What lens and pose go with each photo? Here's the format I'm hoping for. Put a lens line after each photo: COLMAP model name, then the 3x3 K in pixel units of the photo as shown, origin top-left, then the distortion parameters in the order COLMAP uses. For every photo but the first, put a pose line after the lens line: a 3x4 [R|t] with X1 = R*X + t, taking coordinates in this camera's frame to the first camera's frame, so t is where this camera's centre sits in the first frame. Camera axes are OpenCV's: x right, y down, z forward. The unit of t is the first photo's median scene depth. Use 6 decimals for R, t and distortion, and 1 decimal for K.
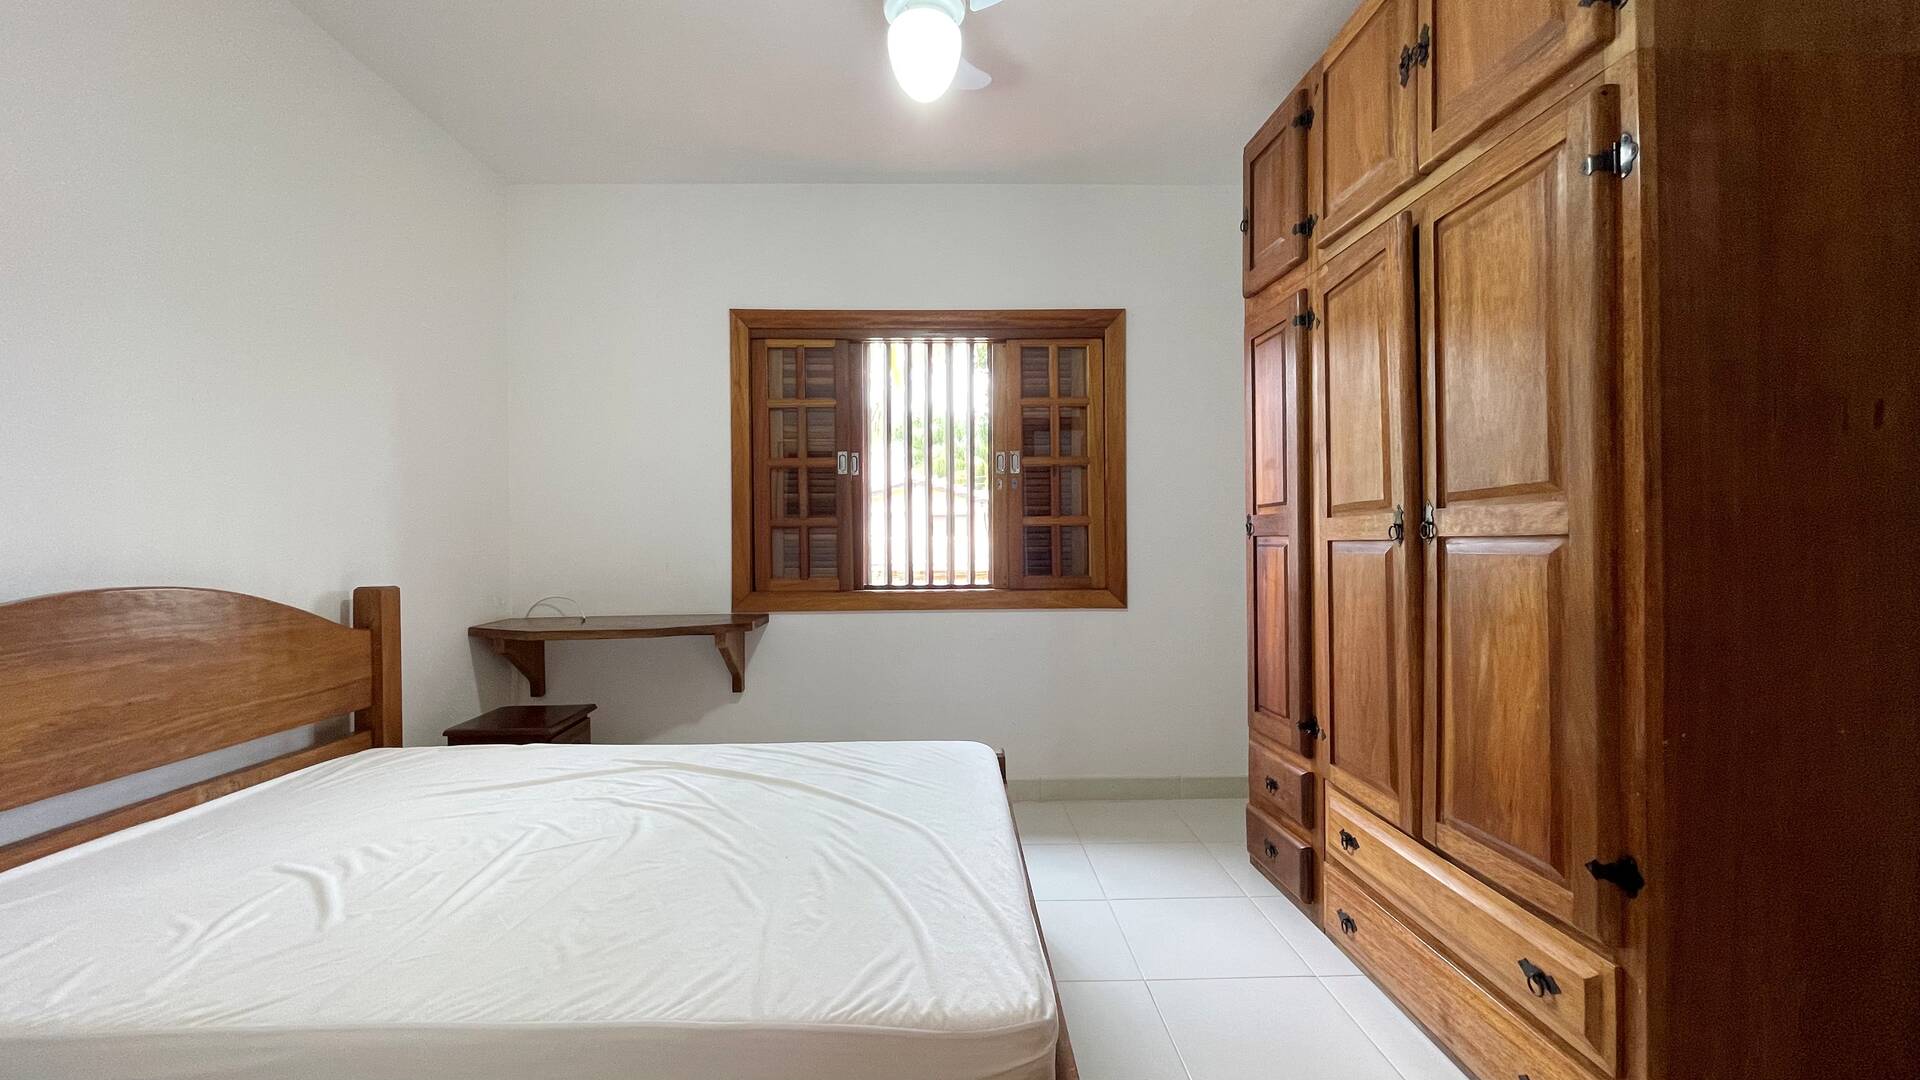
lens RADIAL K [[773.9, 0, 949.7], [0, 773.9, 536.3], [0, 0, 1]] dist [0.000640, -0.000389]
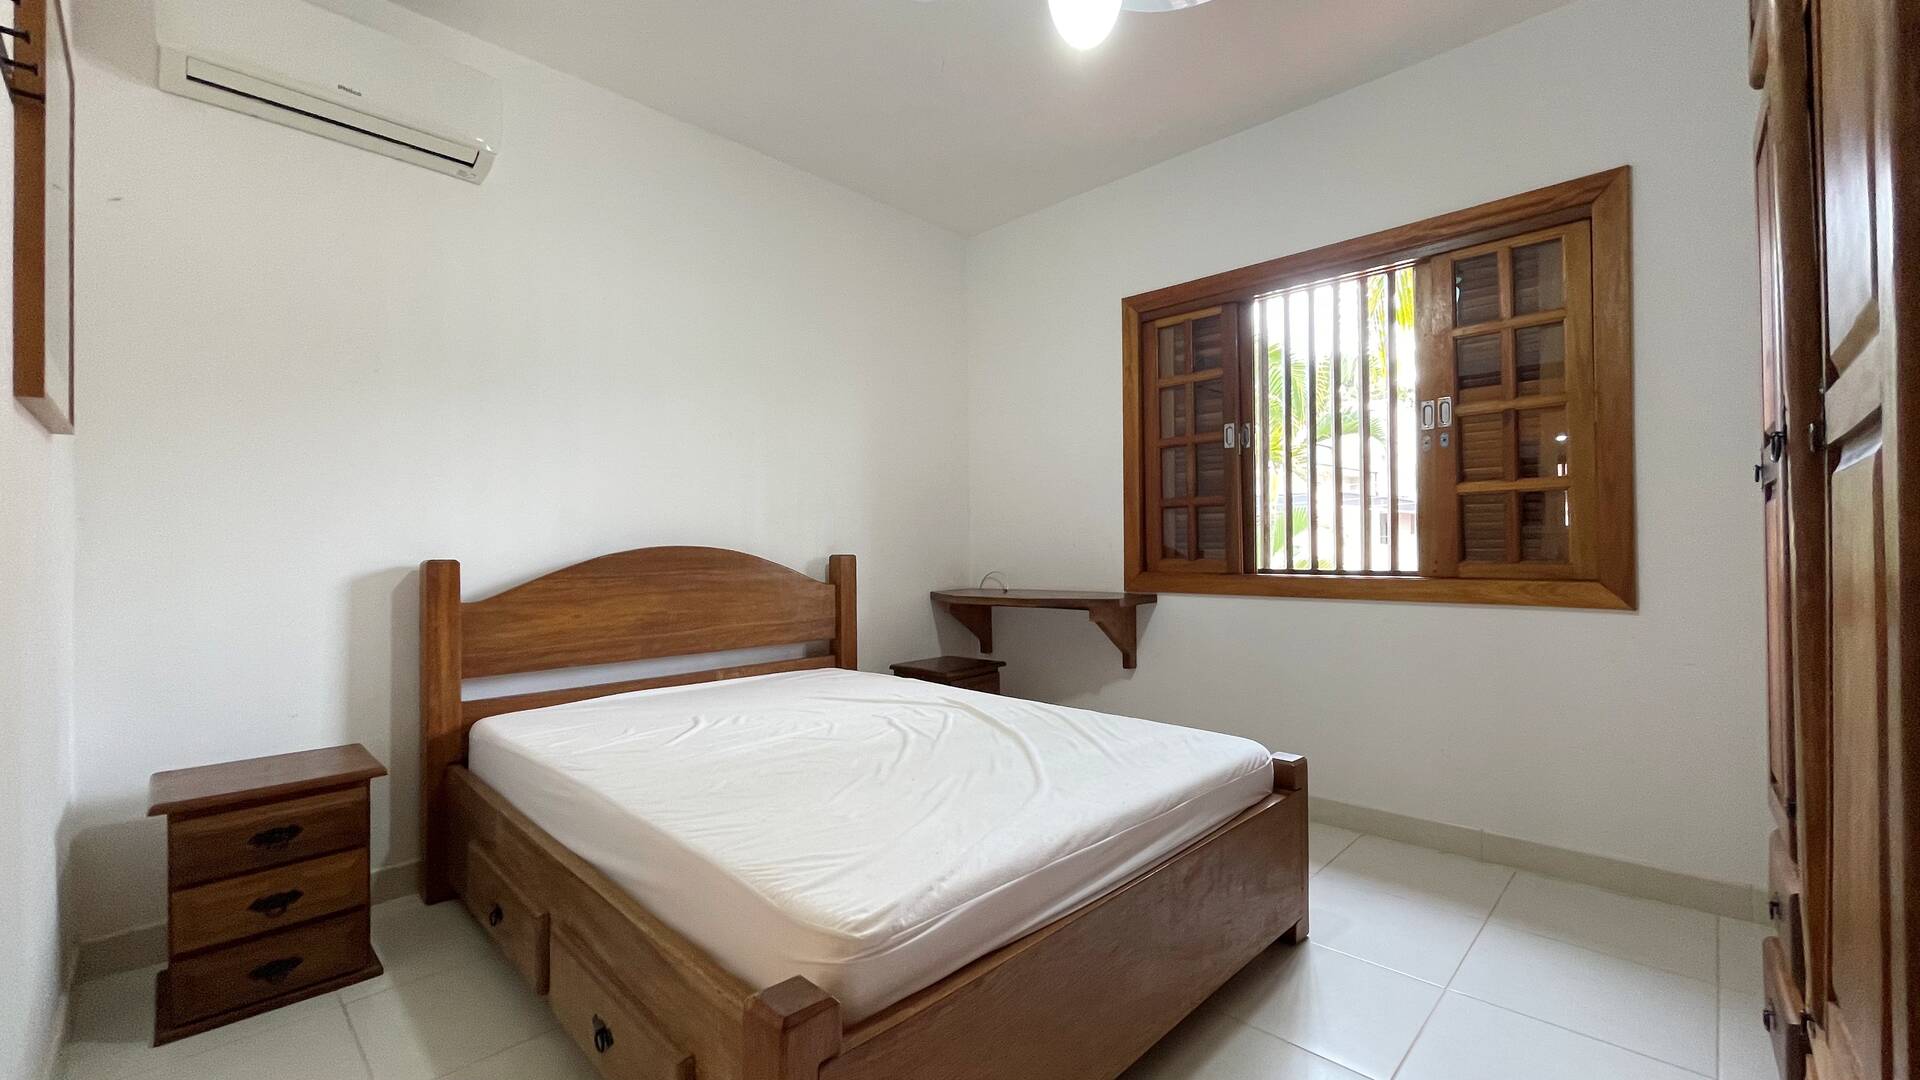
lens RADIAL K [[759.8, 0, 922.7], [0, 759.8, 535.2], [0, 0, 1]] dist [0.001043, 0.000112]
pose [[0.700551, -0.005582, -0.713580, 0.257538], [0.007682, 0.999970, -0.000281, 0.022047], [0.713561, -0.005285, 0.700574, 0.094645]]
